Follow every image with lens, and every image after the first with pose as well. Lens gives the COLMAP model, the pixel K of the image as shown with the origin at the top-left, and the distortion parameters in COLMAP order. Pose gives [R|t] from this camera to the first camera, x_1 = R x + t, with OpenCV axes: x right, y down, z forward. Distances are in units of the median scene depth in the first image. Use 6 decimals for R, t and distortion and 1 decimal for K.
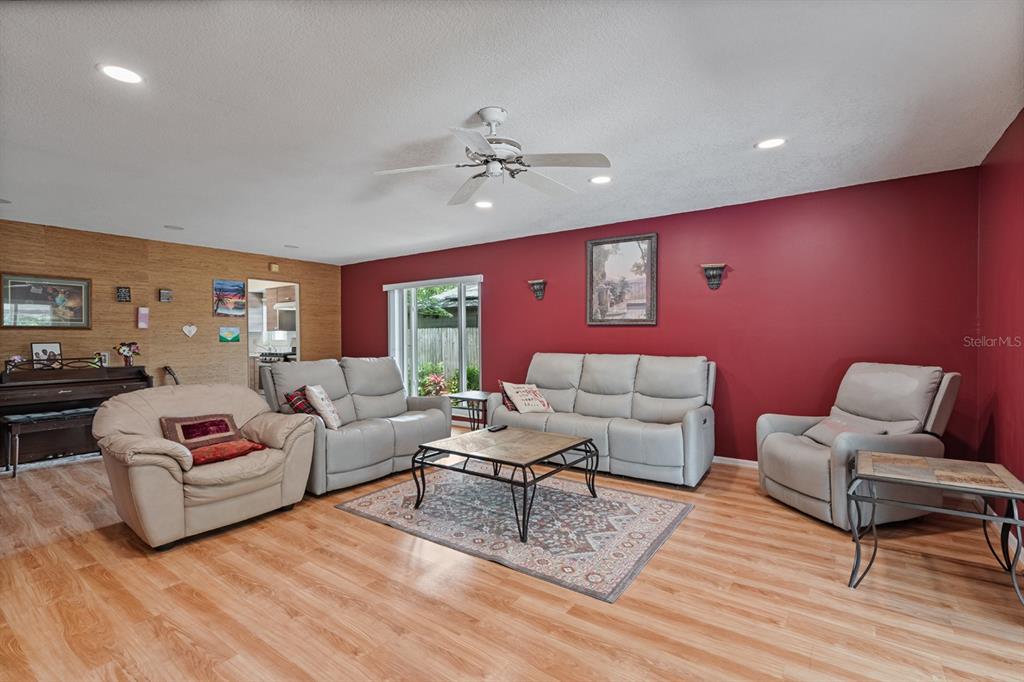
lens RADIAL K [[466.6, 0, 512.0], [0, 466.6, 341.0], [0, 0, 1]] dist [-0.002290, -0.000257]
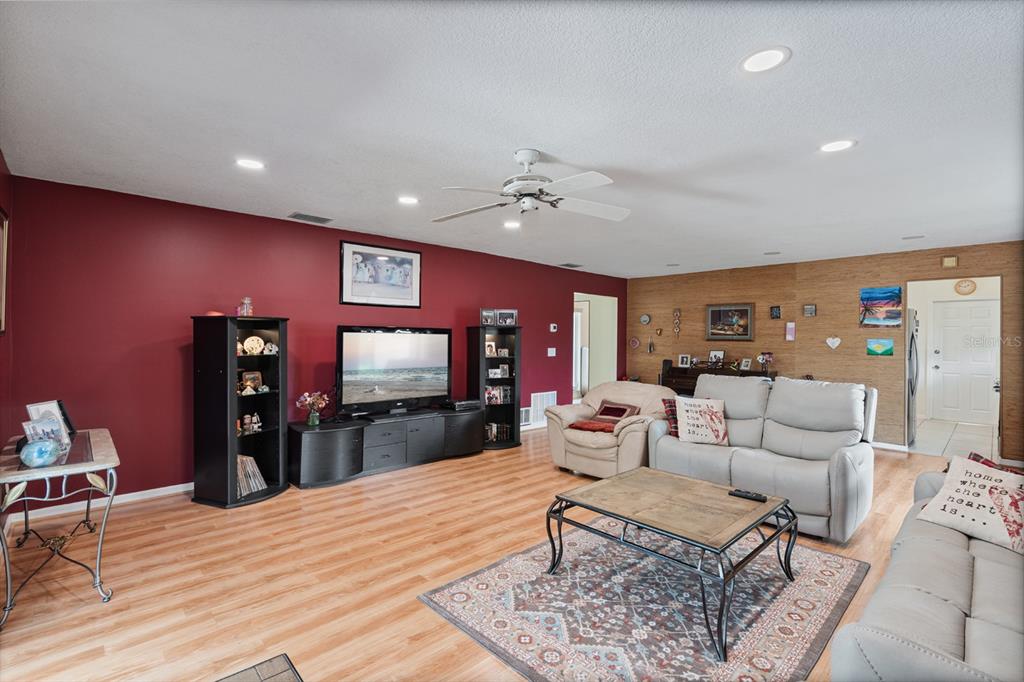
lens RADIAL K [[466.6, 0, 512.0], [0, 466.6, 341.0], [0, 0, 1]] dist [-0.002290, -0.000257]
pose [[-0.185746, 0.009299, -0.982554, 0.558845], [-0.018651, 0.999742, 0.012988, -0.032480], [0.982421, 0.020738, -0.185524, 0.624940]]
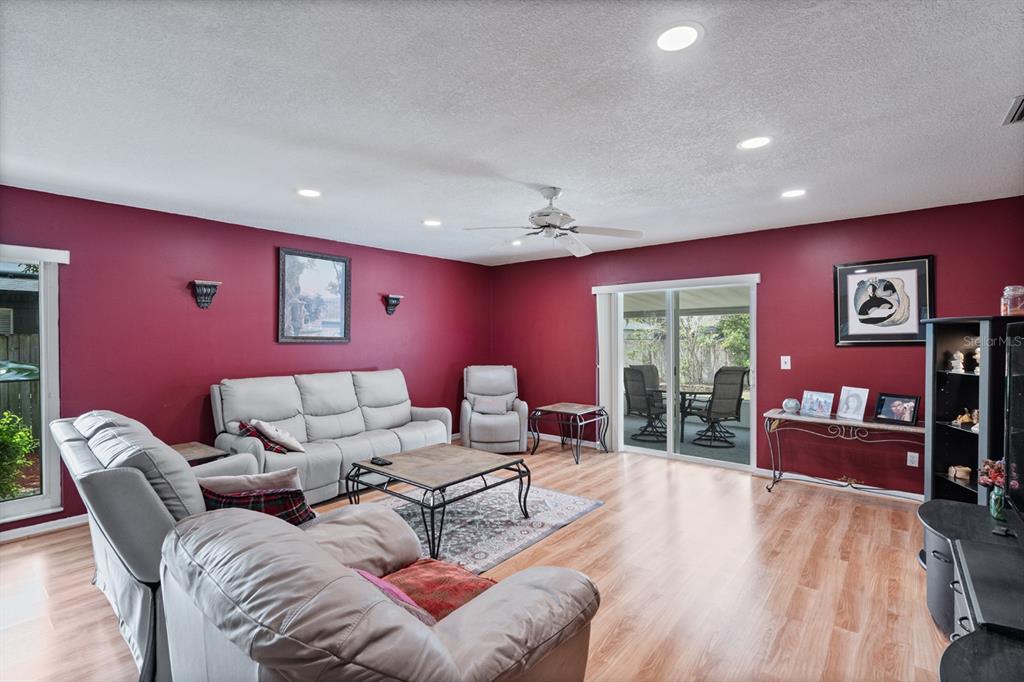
lens RADIAL K [[464.1, 0, 499.1], [0, 464.1, 343.7], [0, 0, 1]] dist [-0.001040, -0.000071]
pose [[0.092811, -0.009745, 0.995636, -0.721928], [0.012234, 0.999888, 0.008646, -0.037427], [-0.995609, 0.011378, 0.092920, 0.546329]]
